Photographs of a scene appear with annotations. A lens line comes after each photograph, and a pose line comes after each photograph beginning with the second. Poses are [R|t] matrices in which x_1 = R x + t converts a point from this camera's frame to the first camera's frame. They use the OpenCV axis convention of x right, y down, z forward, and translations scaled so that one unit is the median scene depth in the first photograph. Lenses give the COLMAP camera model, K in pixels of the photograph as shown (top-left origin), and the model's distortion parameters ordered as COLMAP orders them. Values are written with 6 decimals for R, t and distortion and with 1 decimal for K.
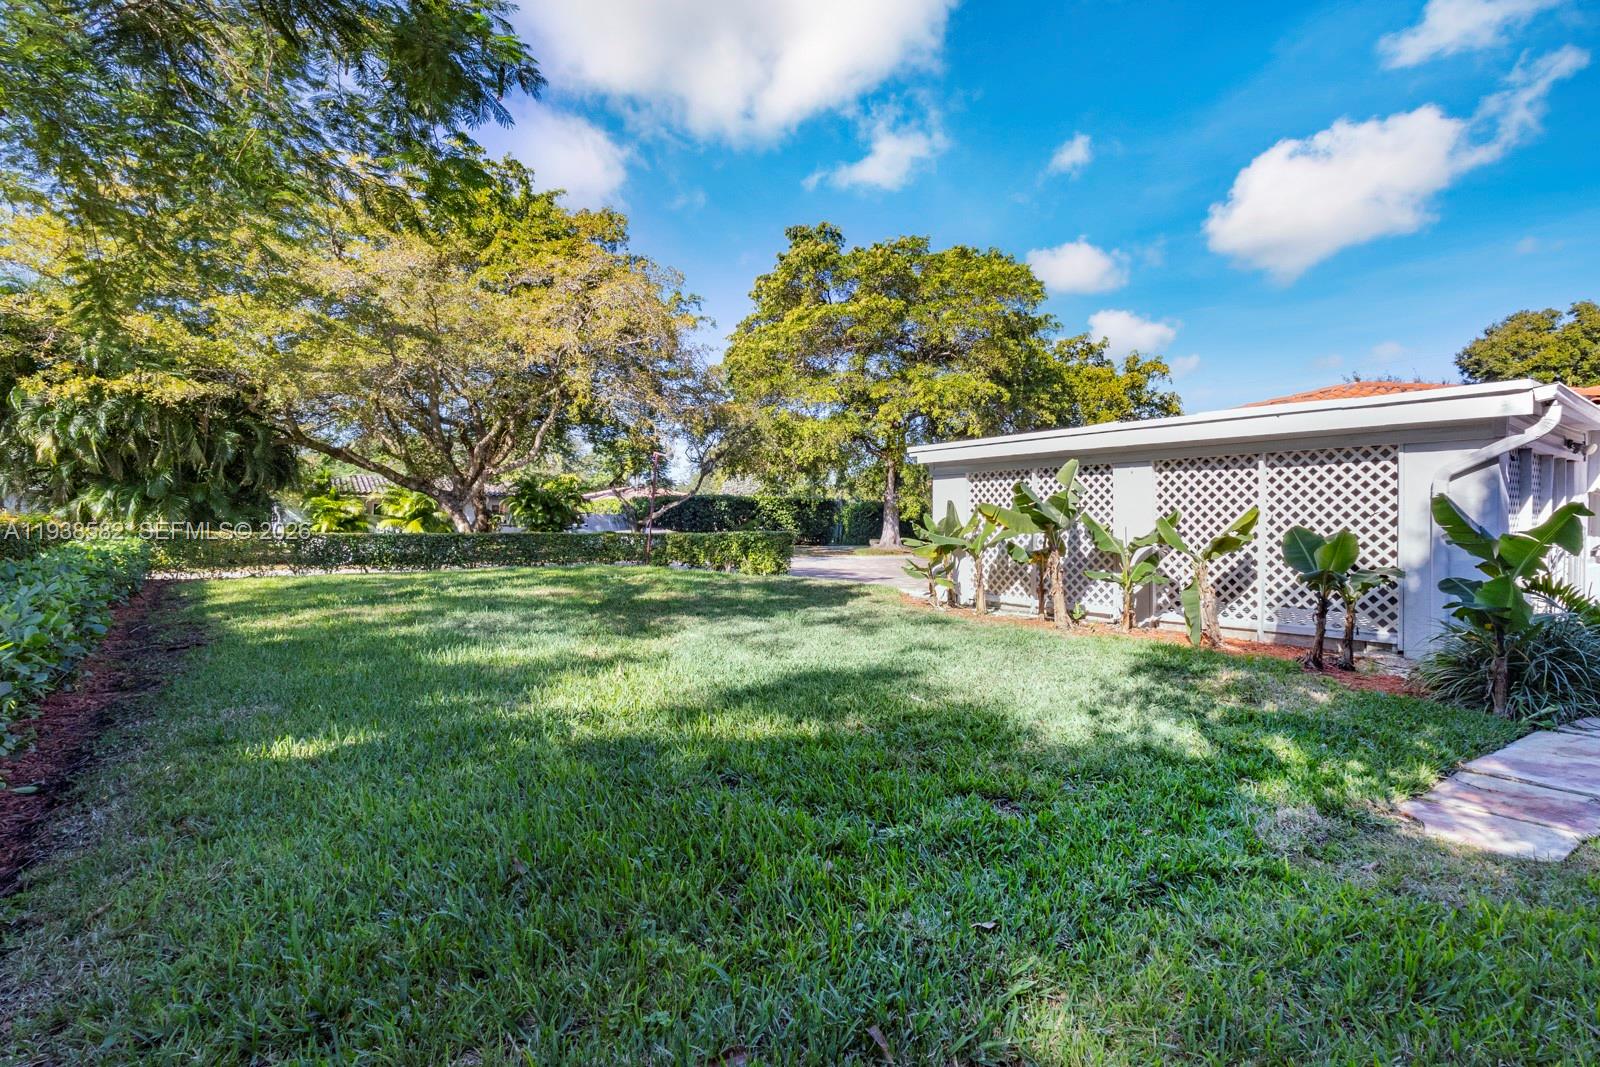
lens RADIAL K [[725.9, 0, 797.0], [0, 725.9, 527.1], [0, 0, 1]] dist [0.001303, -0.000662]
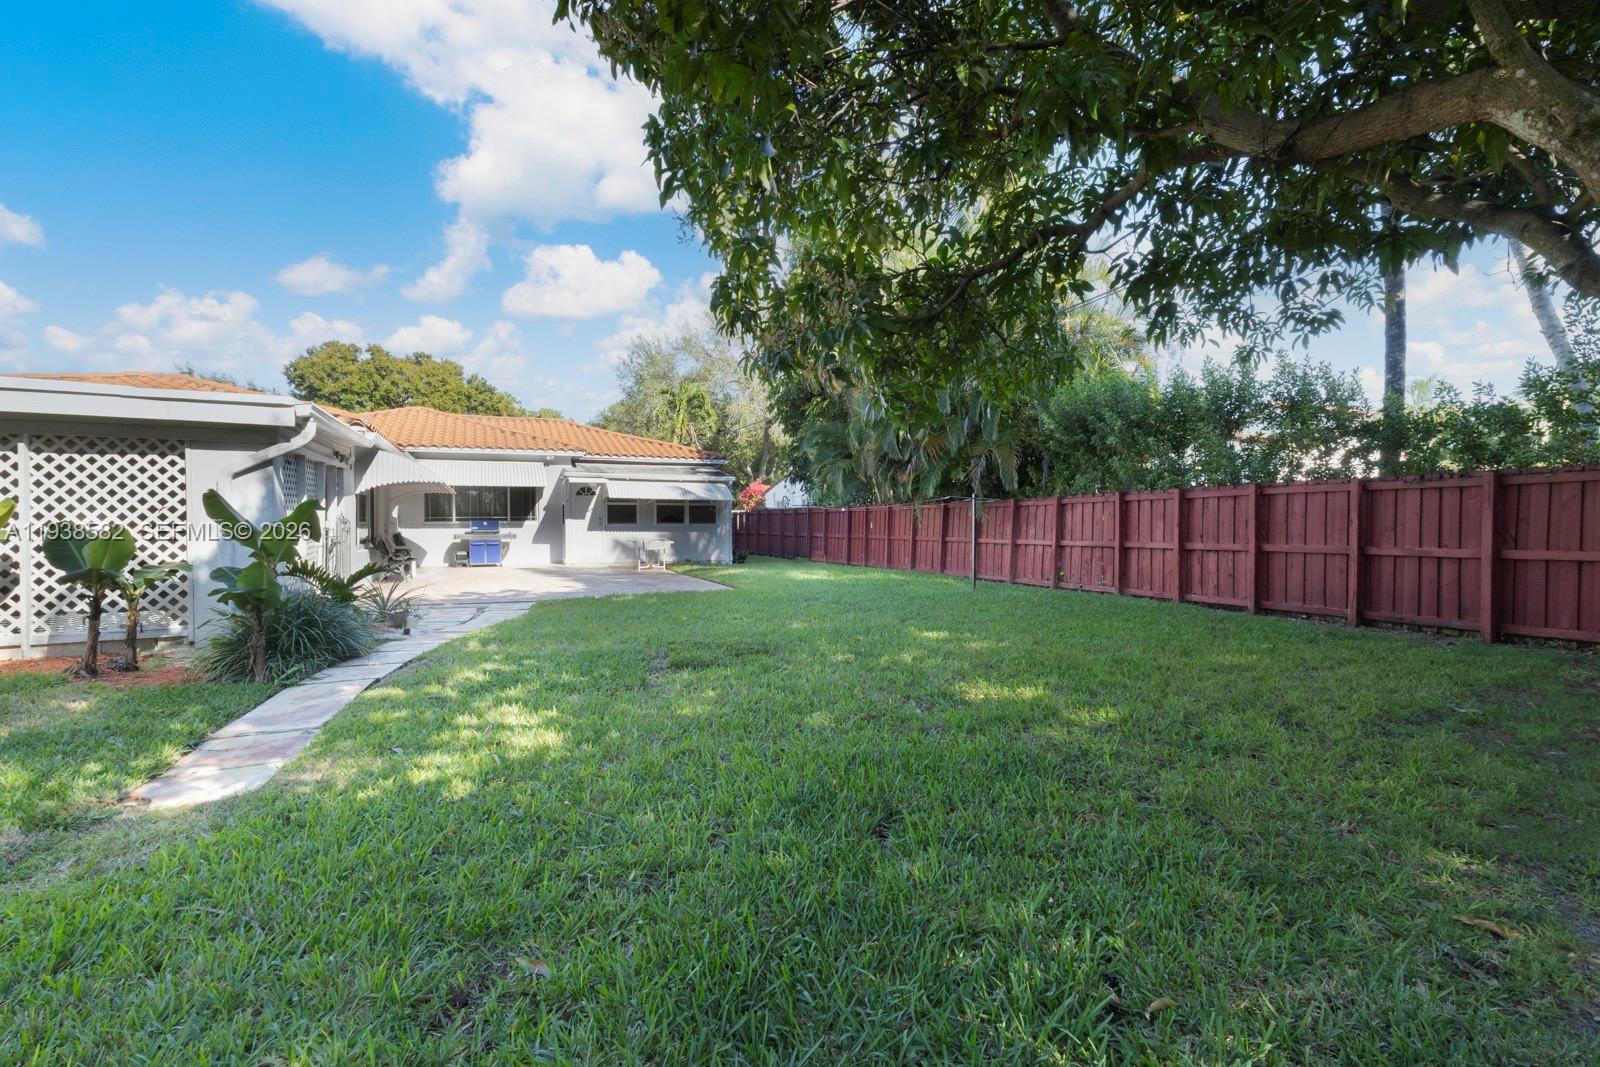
lens RADIAL K [[725.9, 0, 802.9], [0, 725.9, 532.9], [0, 0, 1]] dist [0.001303, -0.000662]
pose [[0.223072, -0.019981, 0.974597, 0.026520], [0.006883, 0.999797, 0.018922, 0.003003], [-0.974778, 0.002487, 0.223164, -0.079443]]
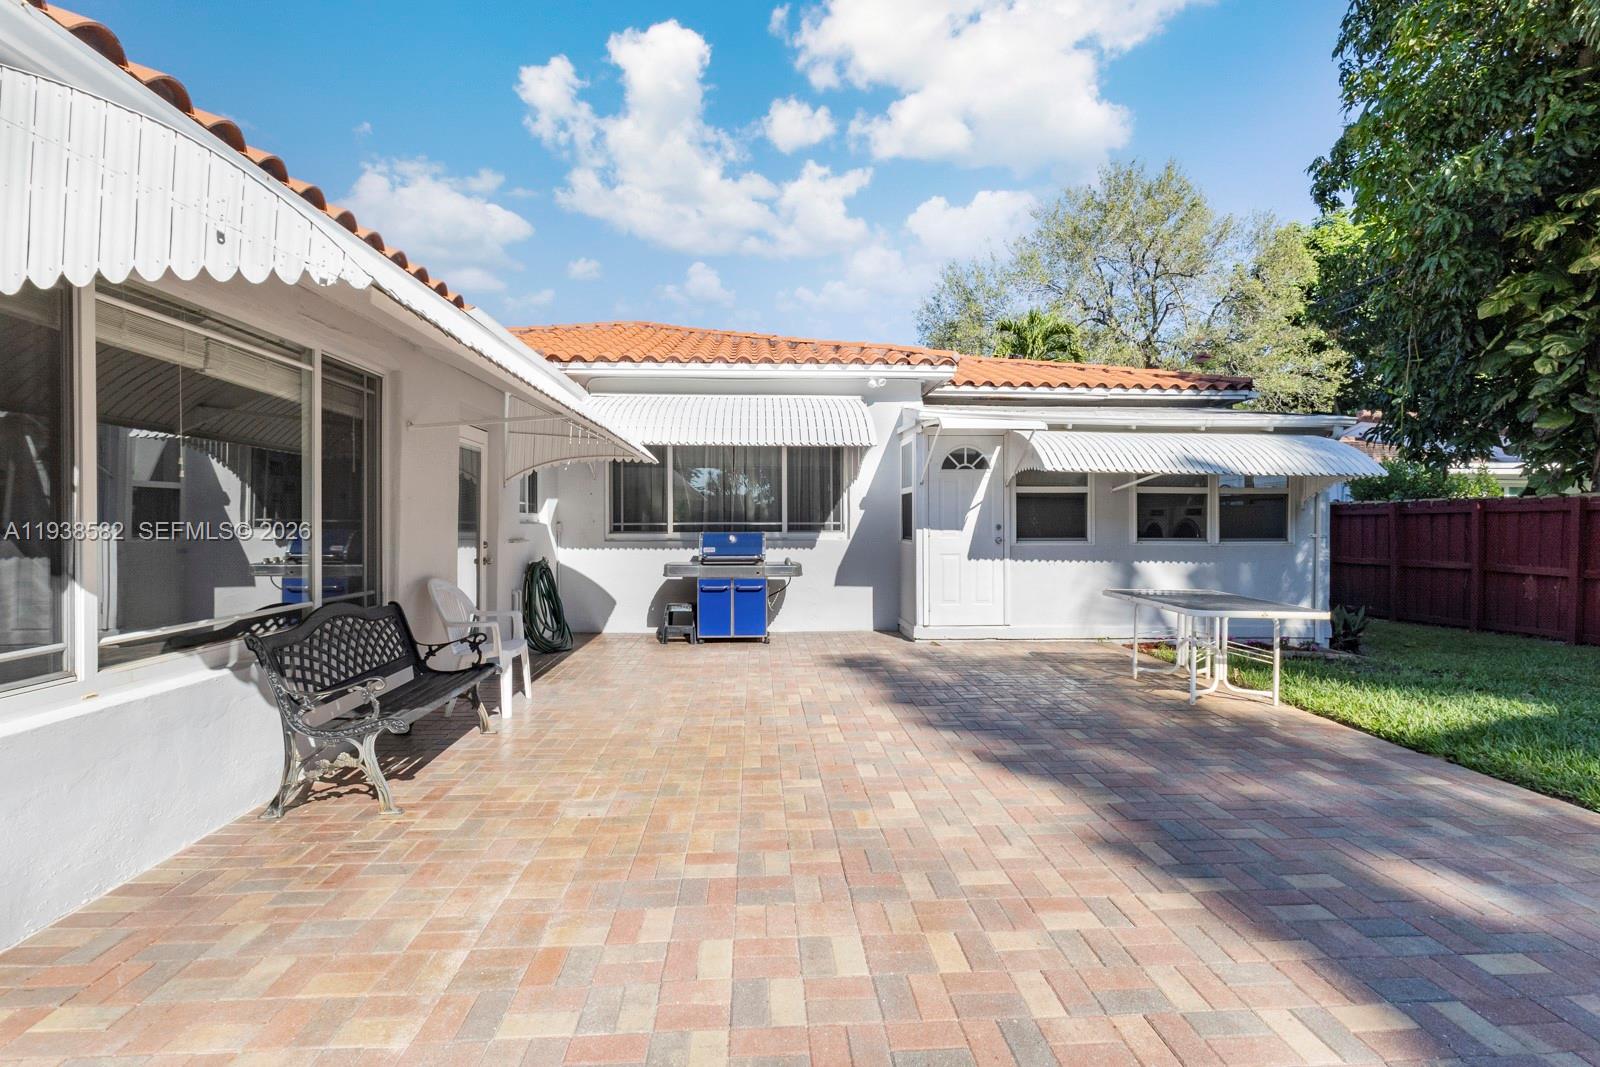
lens RADIAL K [[725.9, 0, 798.8], [0, 725.9, 525.7], [0, 0, 1]] dist [0.001303, -0.000662]
pose [[0.550276, -0.006728, 0.834956, 1.607744], [0.005176, 0.999976, 0.004647, -0.015650], [-0.834967, 0.001764, 0.550297, 1.037301]]
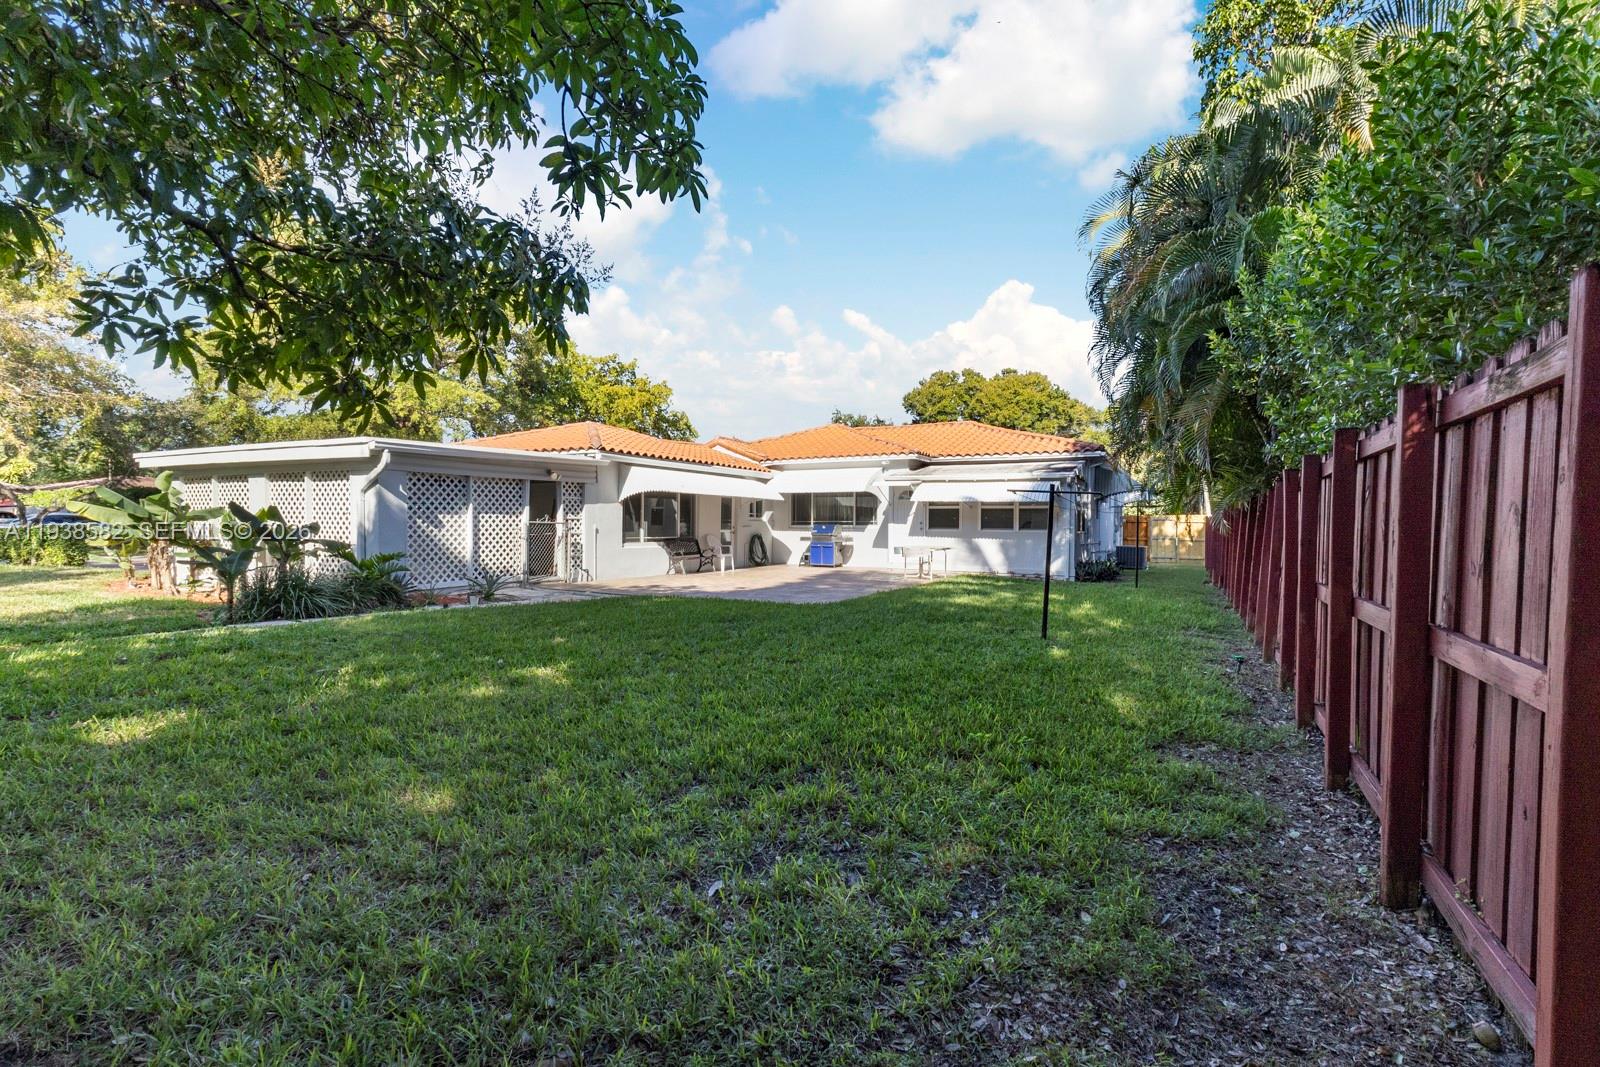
lens RADIAL K [[725.9, 0, 805.6], [0, 725.9, 531.7], [0, 0, 1]] dist [0.001303, -0.000662]
pose [[0.907090, 0.000412, 0.420936, 1.167269], [-0.004011, 0.999963, 0.007664, 0.008361], [-0.420917, -0.008640, 0.907058, -0.994828]]
